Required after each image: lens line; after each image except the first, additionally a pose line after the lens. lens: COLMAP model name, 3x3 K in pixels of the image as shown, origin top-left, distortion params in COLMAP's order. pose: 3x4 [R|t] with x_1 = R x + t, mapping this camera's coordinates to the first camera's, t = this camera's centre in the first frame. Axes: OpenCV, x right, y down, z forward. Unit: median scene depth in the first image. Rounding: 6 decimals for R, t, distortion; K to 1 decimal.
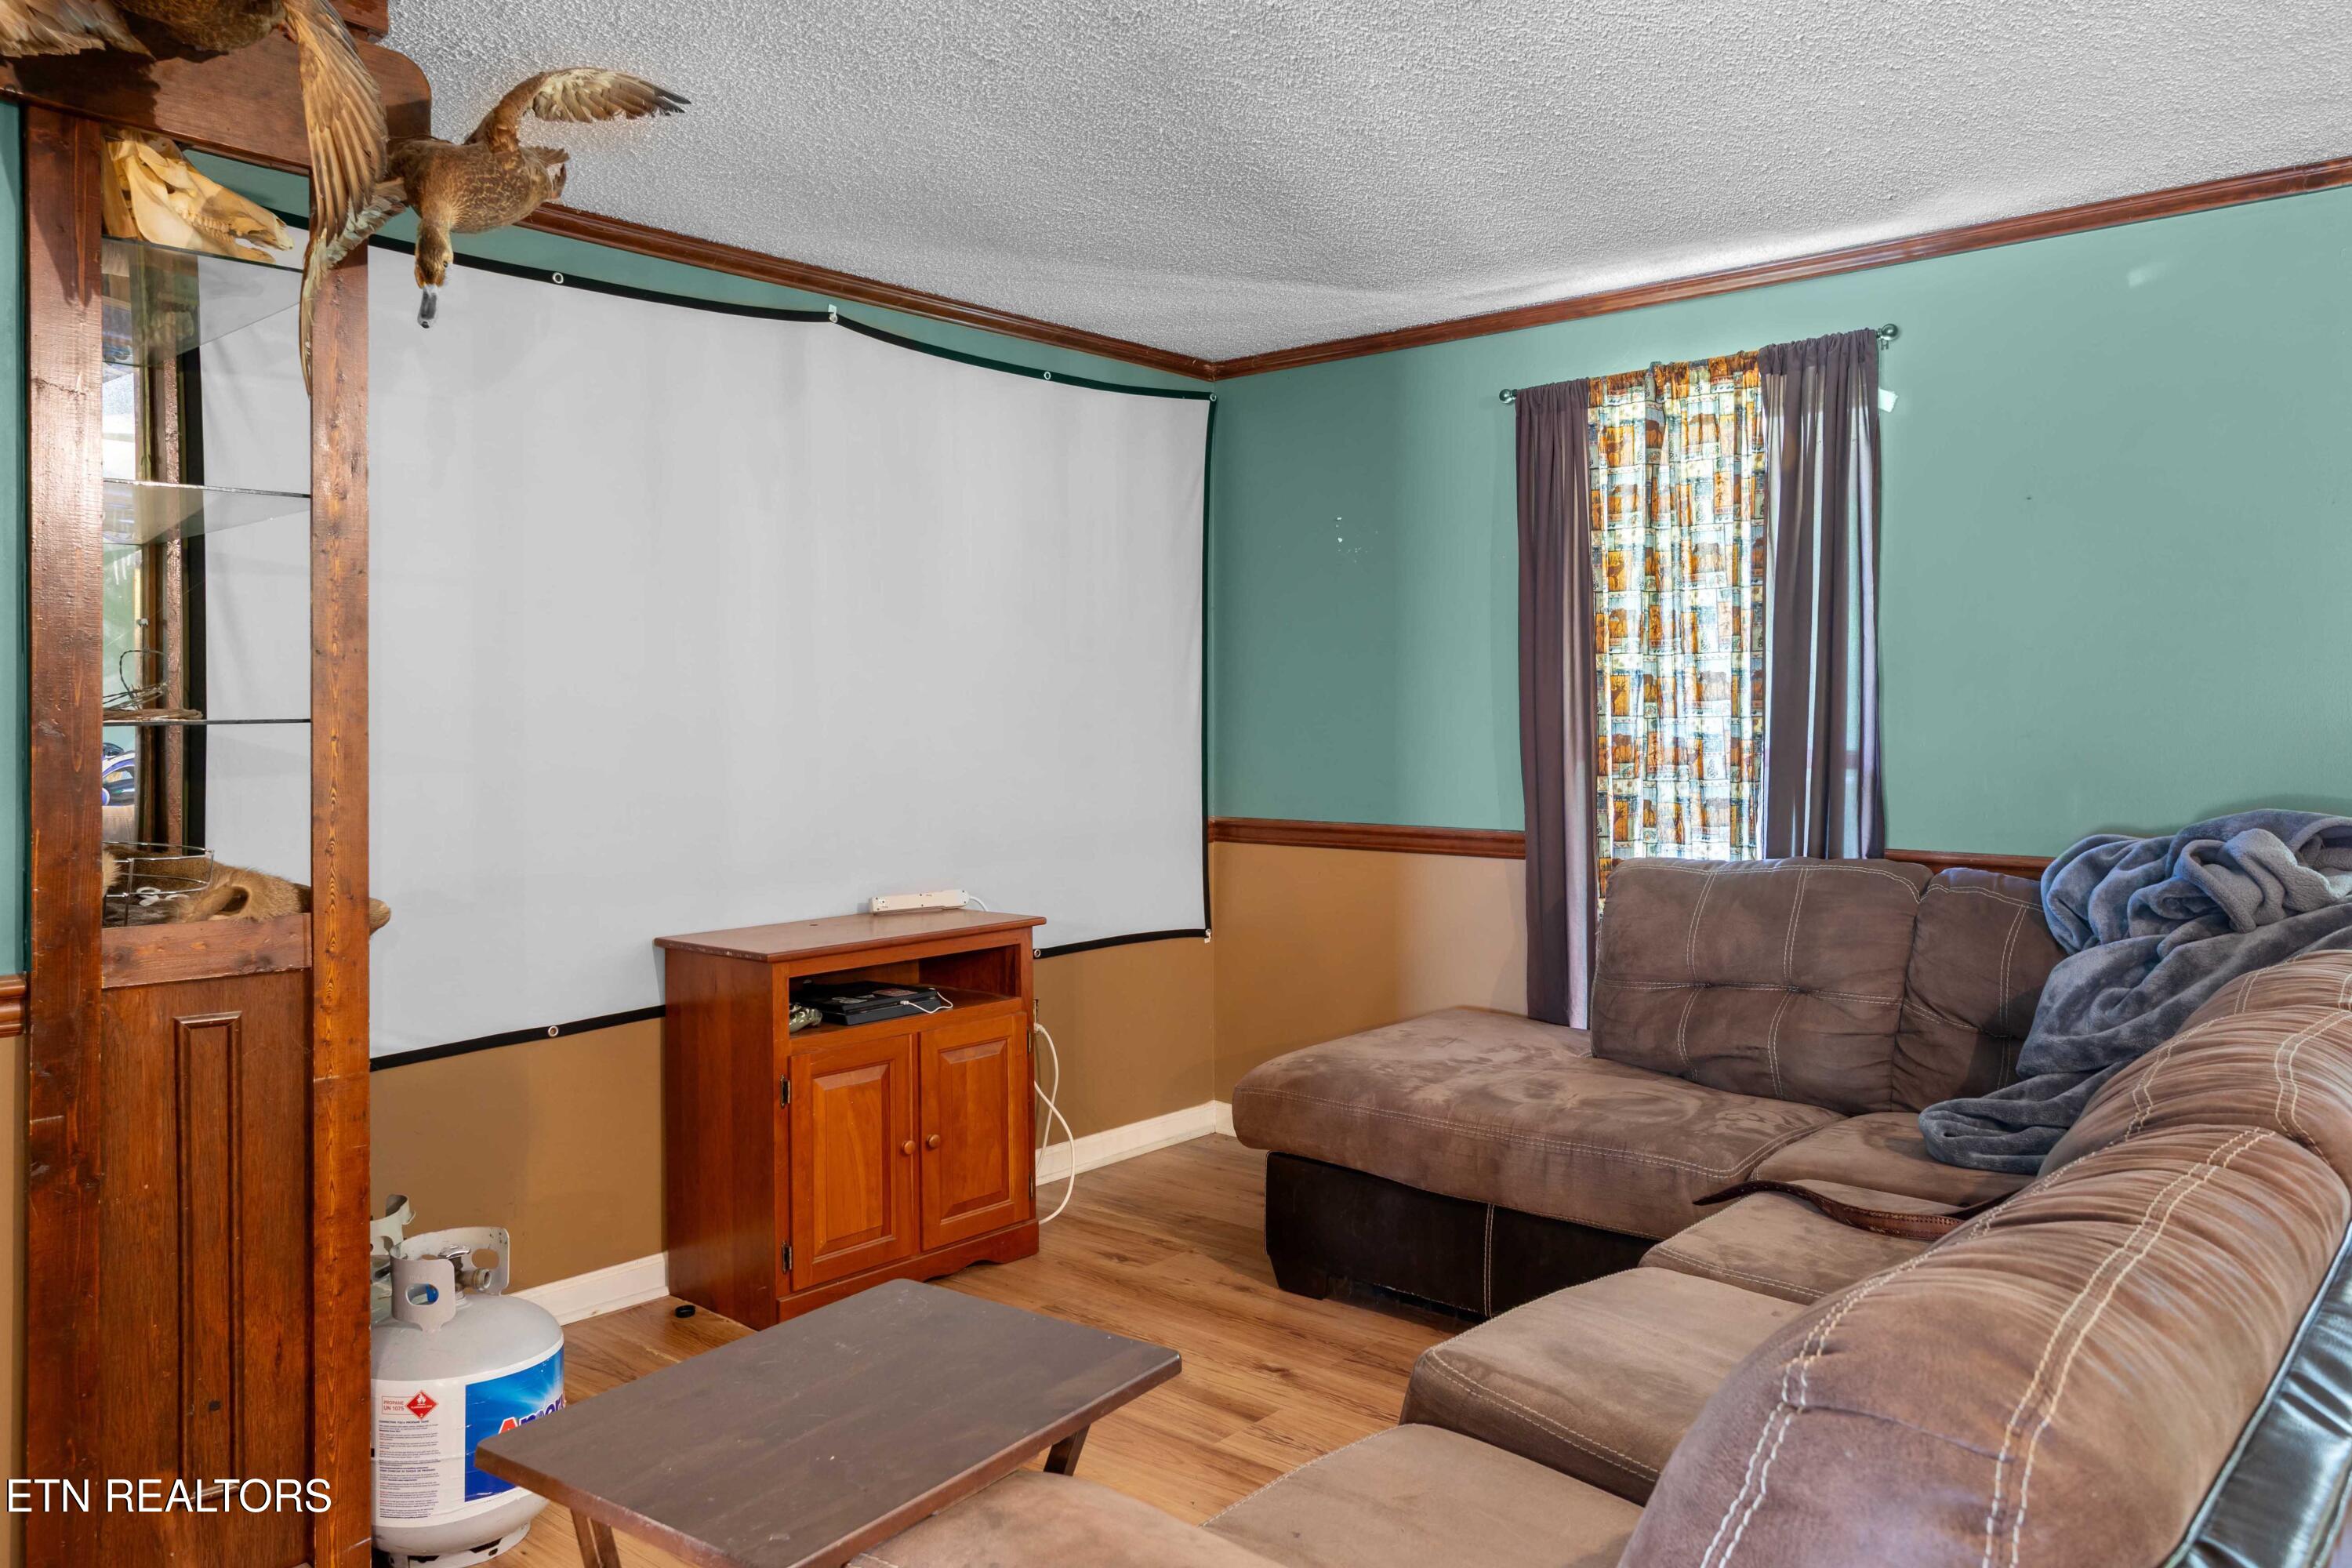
lens RADIAL K [[1671.2, 0, 1229.4], [0, 1671.2, 740.4], [0, 0, 1]] dist [0.001725, 0.003176]
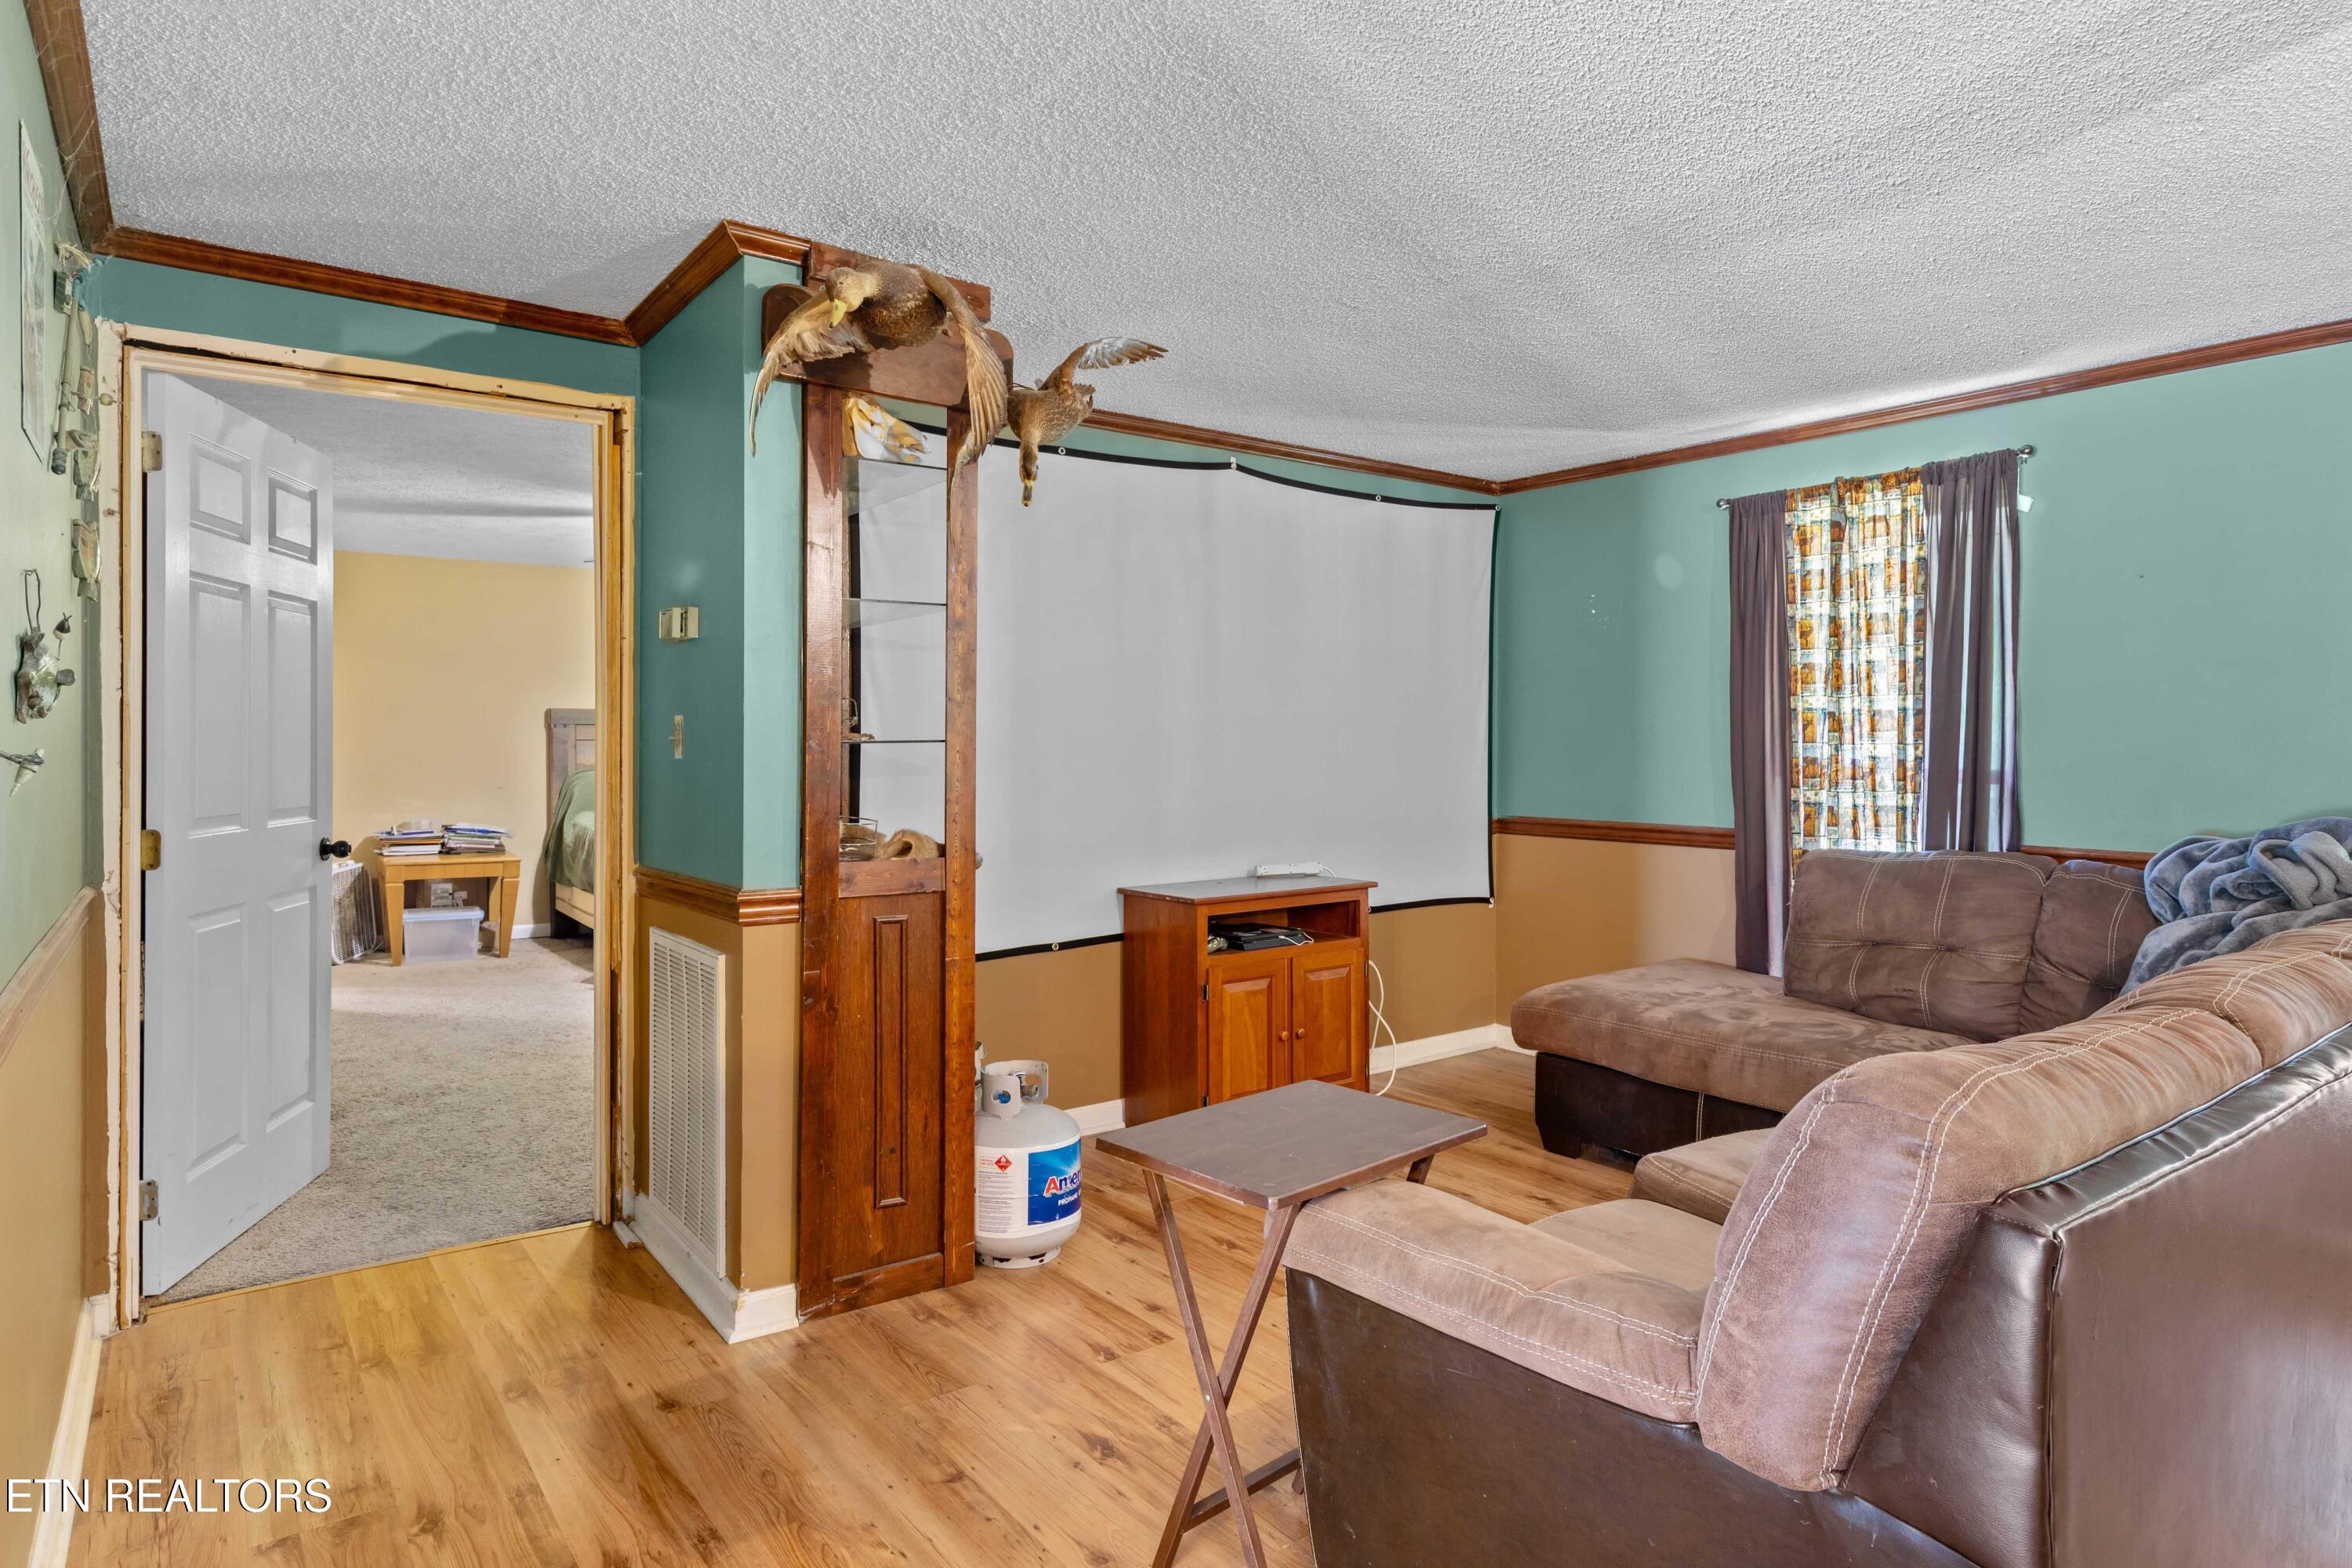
lens RADIAL K [[1334.1, 0, 1237.5], [0, 1334.1, 756.1], [0, 0, 1]] dist [0.004256, -0.000247]
pose [[0.980819, 0.006895, -0.194796, -0.006871], [-0.007624, 0.999966, -0.002995, 0.003035], [0.194769, 0.004422, 0.980839, -0.150508]]
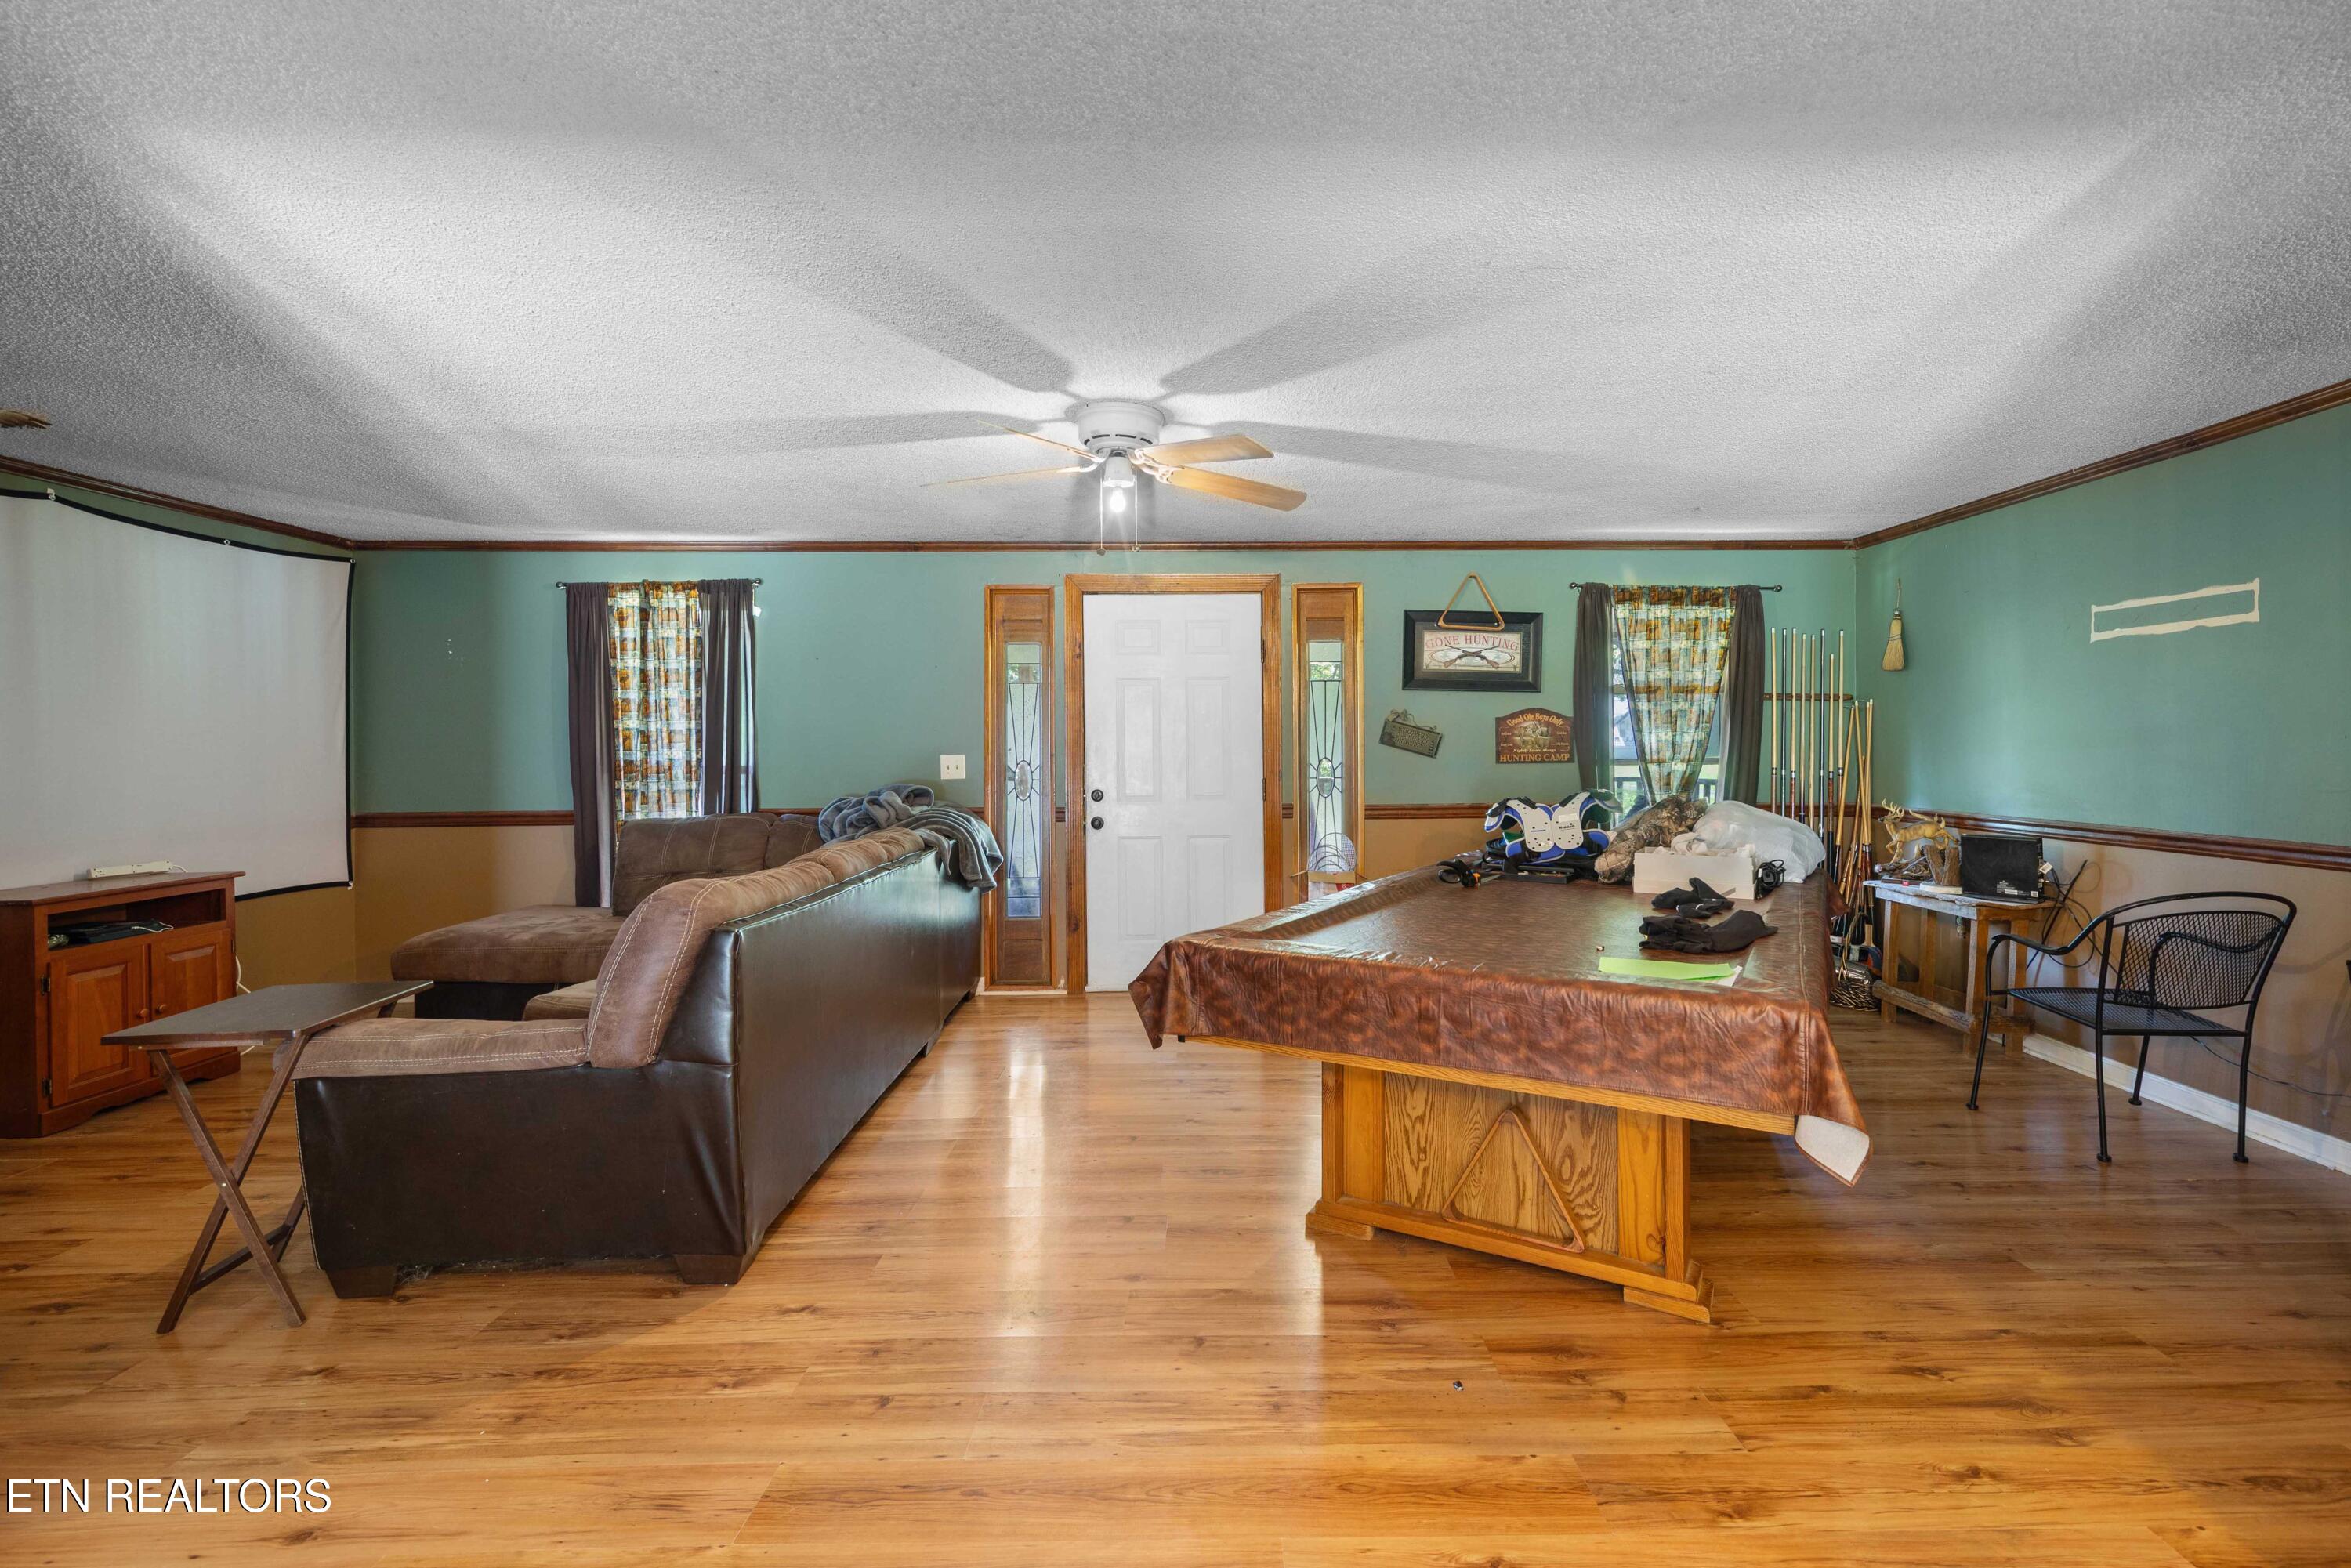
lens RADIAL K [[1064.5, 0, 1231.6], [0, 1064.5, 747.2], [0, 0, 1]] dist [0.008182, -0.001528]
pose [[0.745145, -0.003684, 0.666892, -0.095166], [0.016207, 0.999789, -0.012586, 0.010546], [-0.666705, 0.020187, 0.745048, -0.515614]]
